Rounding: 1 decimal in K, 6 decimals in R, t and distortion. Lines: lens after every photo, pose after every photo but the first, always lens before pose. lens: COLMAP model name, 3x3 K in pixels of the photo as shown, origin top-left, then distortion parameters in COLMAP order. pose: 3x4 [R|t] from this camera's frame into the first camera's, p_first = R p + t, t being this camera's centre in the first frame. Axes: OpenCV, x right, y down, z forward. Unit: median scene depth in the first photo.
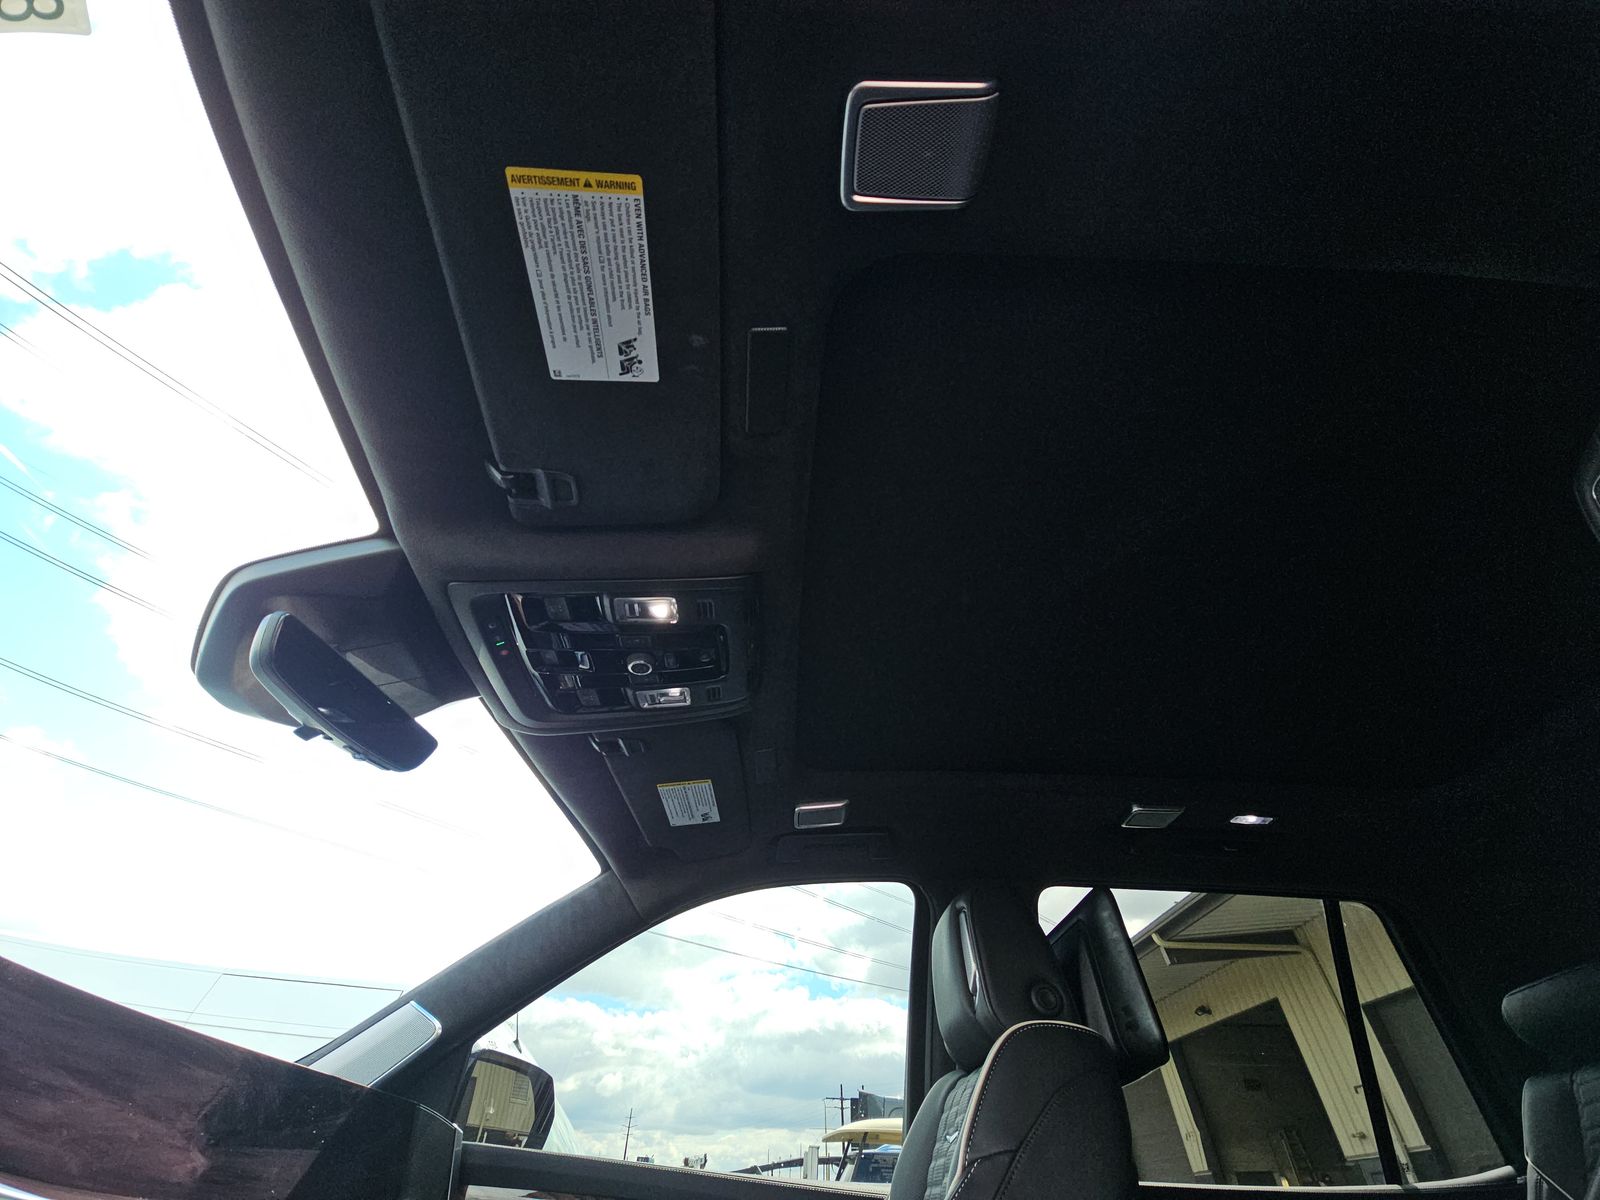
lens RADIAL K [[655.5, 0, 800.0], [0, 655.5, 600.0], [0, 0, 1]] dist [0.002848, -0.005110]
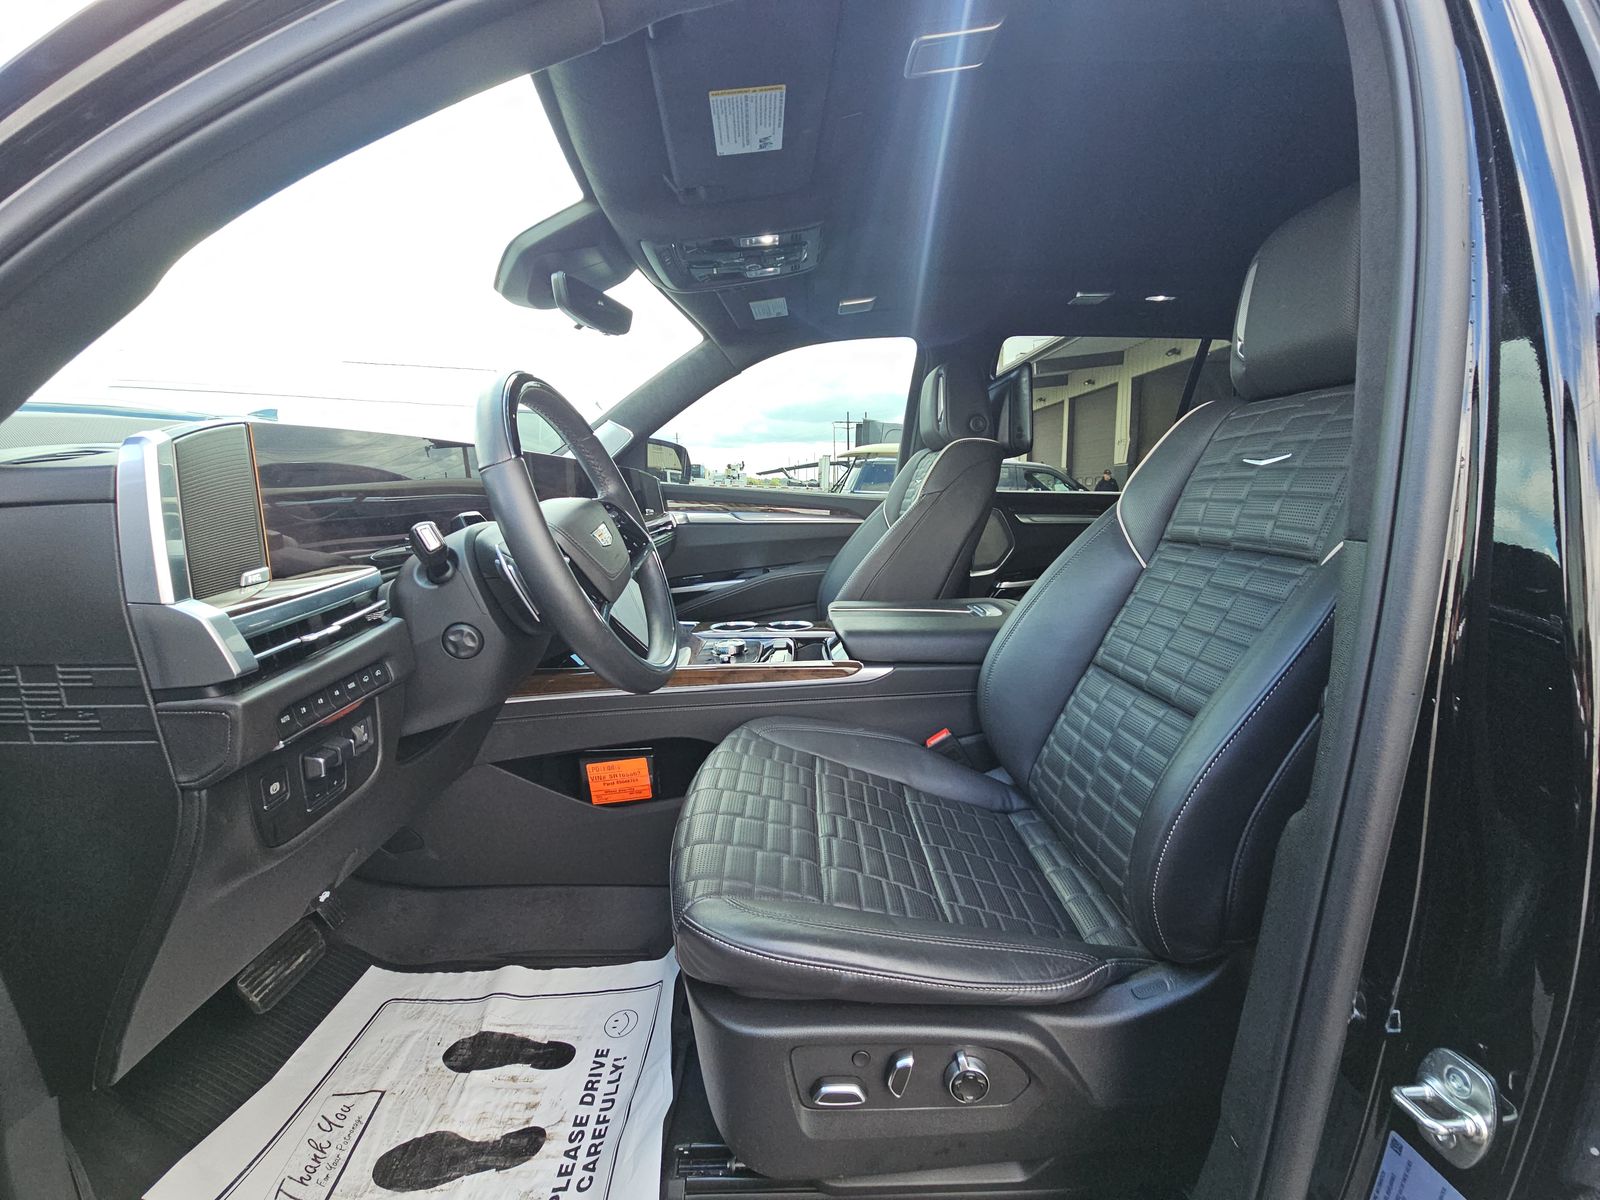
lens RADIAL K [[655.5, 0, 800.0], [0, 655.5, 600.0], [0, 0, 1]] dist [0.002848, -0.005110]
pose [[0.999529, -0.017815, -0.024999, -0.086904], [0.030677, 0.609255, 0.792381, -0.545176], [0.001115, -0.792774, 0.609515, -0.501633]]
